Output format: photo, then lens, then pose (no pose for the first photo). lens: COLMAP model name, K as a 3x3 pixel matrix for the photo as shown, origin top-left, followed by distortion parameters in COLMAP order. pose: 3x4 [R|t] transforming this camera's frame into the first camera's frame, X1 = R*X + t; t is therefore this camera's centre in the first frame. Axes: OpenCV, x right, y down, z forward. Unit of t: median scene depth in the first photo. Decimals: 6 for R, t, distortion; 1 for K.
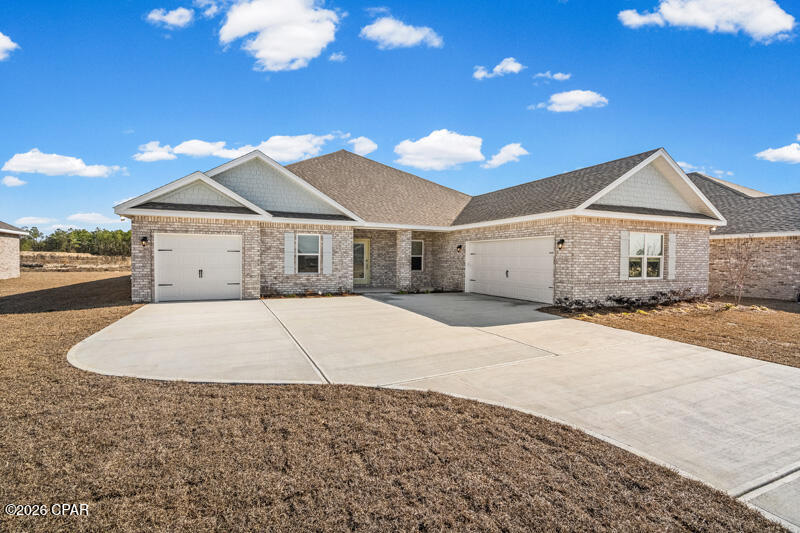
lens RADIAL K [[373.3, 0, 400.0], [0, 373.3, 266.5], [0, 0, 1]] dist [-0.004756, -0.000126]
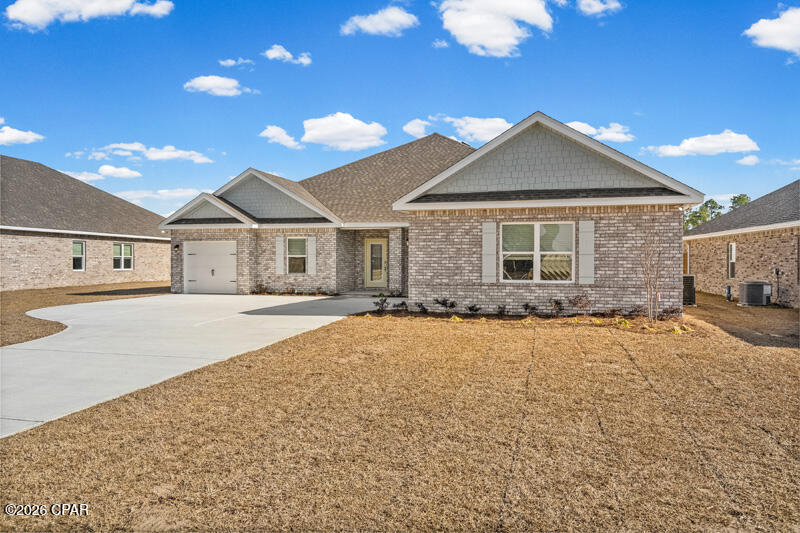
lens RADIAL K [[562.2, 0, 400.0], [0, 562.2, 266.5], [0, 0, 1]] dist [-0.005837, -0.003022]
pose [[0.779403, -0.001052, -0.626522, 1.102785], [-0.008291, 0.999894, -0.011993, 0.015836], [0.626468, 0.014542, 0.779311, -0.078836]]
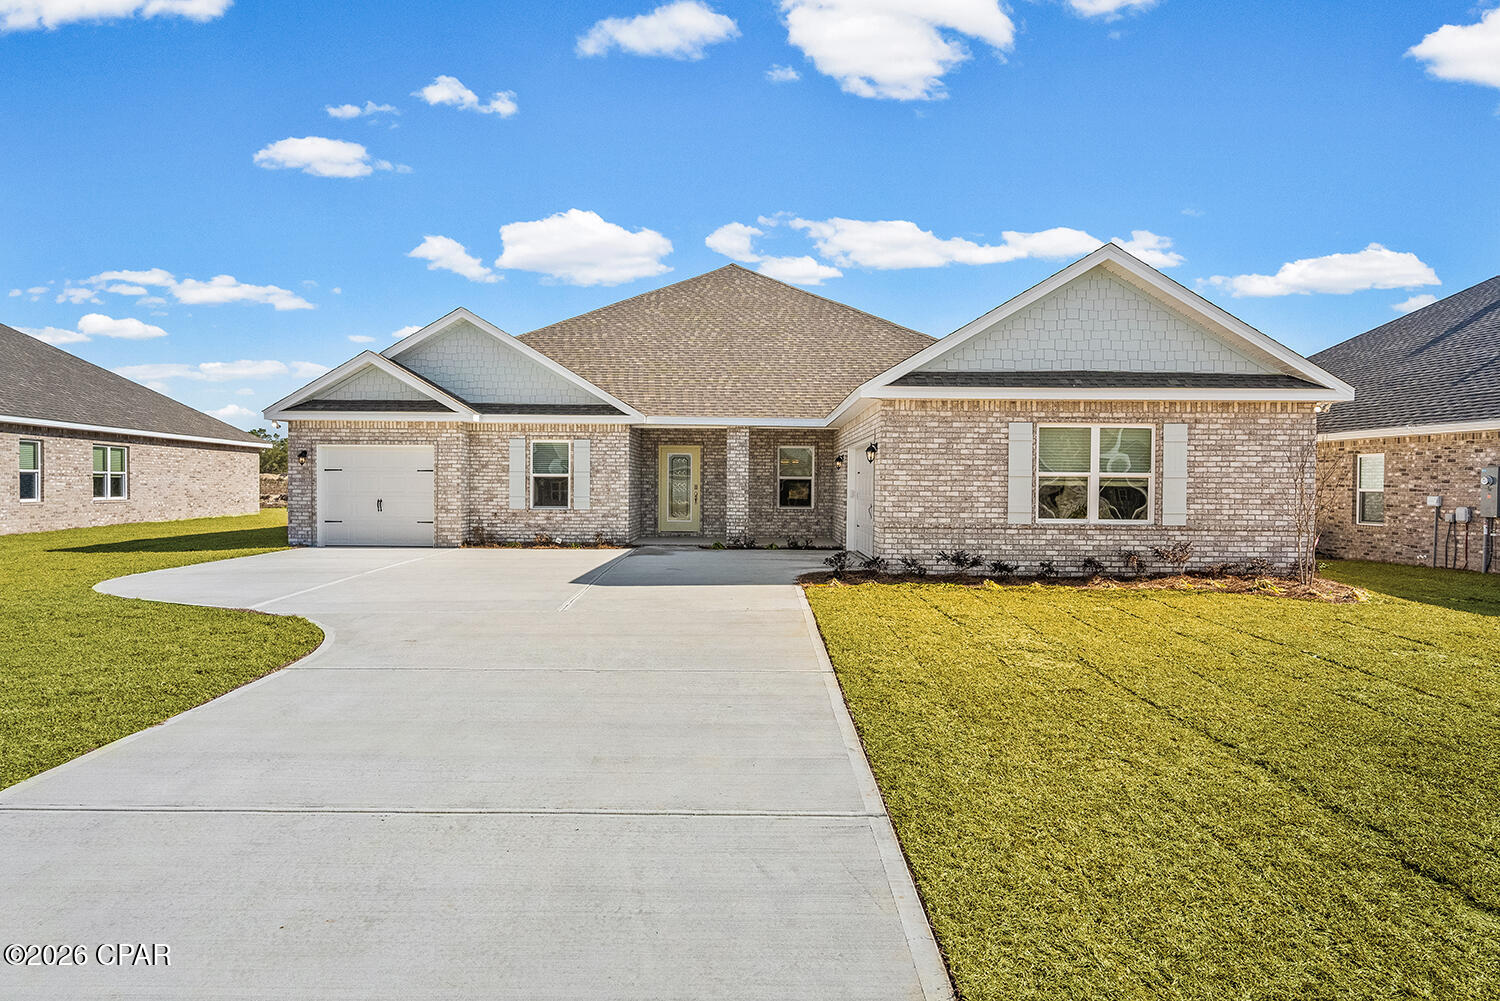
lens RADIAL K [[950.4, 0, 750.0], [0, 950.4, 500.5], [0, 0, 1]] dist [0.000965, -0.000185]
pose [[0.918039, 0.005042, -0.396458, 0.695169], [-0.008863, 0.999930, -0.007807, 0.017286], [0.396391, 0.010681, 0.918020, -0.261998]]
